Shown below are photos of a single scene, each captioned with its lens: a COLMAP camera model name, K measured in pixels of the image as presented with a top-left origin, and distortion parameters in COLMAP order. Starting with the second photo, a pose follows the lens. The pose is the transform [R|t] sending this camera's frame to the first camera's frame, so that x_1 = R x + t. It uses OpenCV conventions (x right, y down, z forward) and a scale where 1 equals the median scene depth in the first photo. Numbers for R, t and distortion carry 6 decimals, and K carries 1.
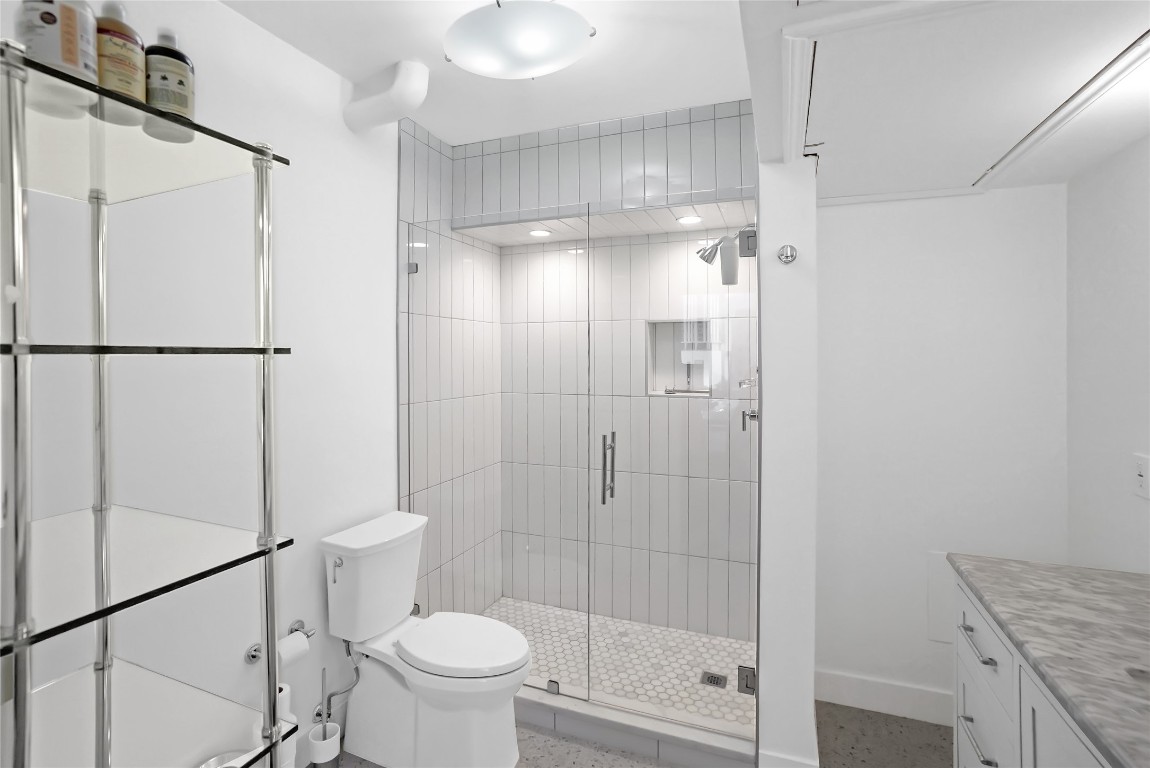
lens RADIAL K [[519.9, 0, 567.9], [0, 519.9, 376.9], [0, 0, 1]] dist [-0.071400, 0.027613]
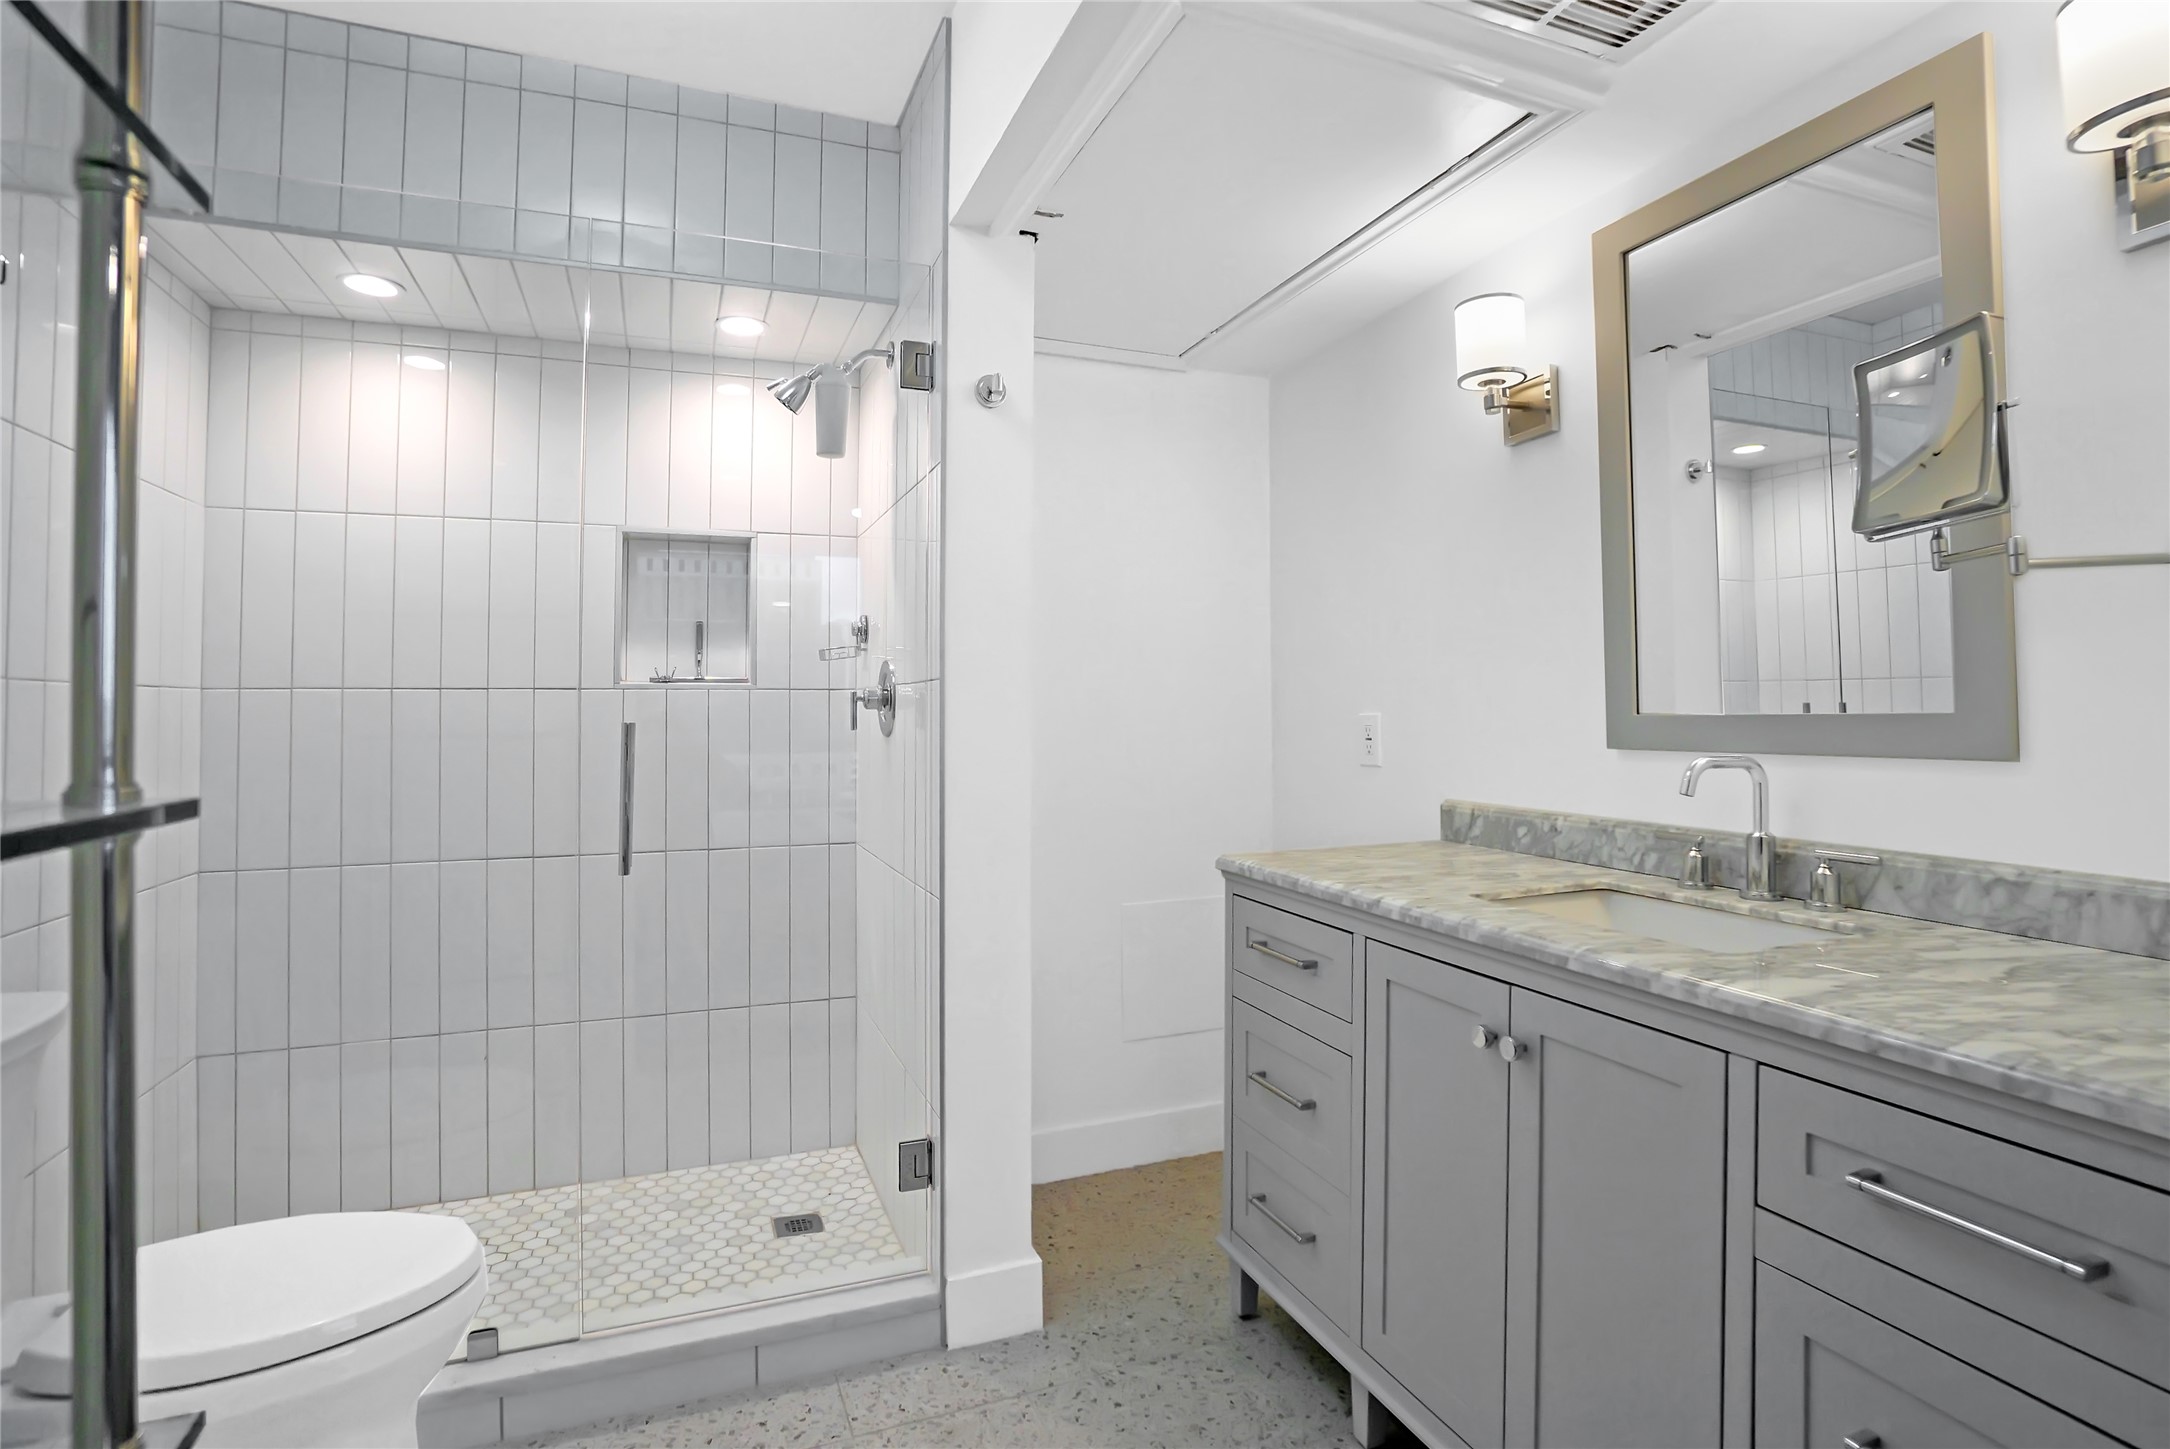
lens RADIAL K [[1003.4, 0, 1046.0], [0, 1003.4, 726.8], [0, 0, 1]] dist [-0.072232, 0.033345]
pose [[0.747141, -0.012272, 0.664552, -0.182046], [0.020481, 0.999780, -0.004564, 0.096039], [-0.664350, 0.017021, 0.747228, 0.068303]]
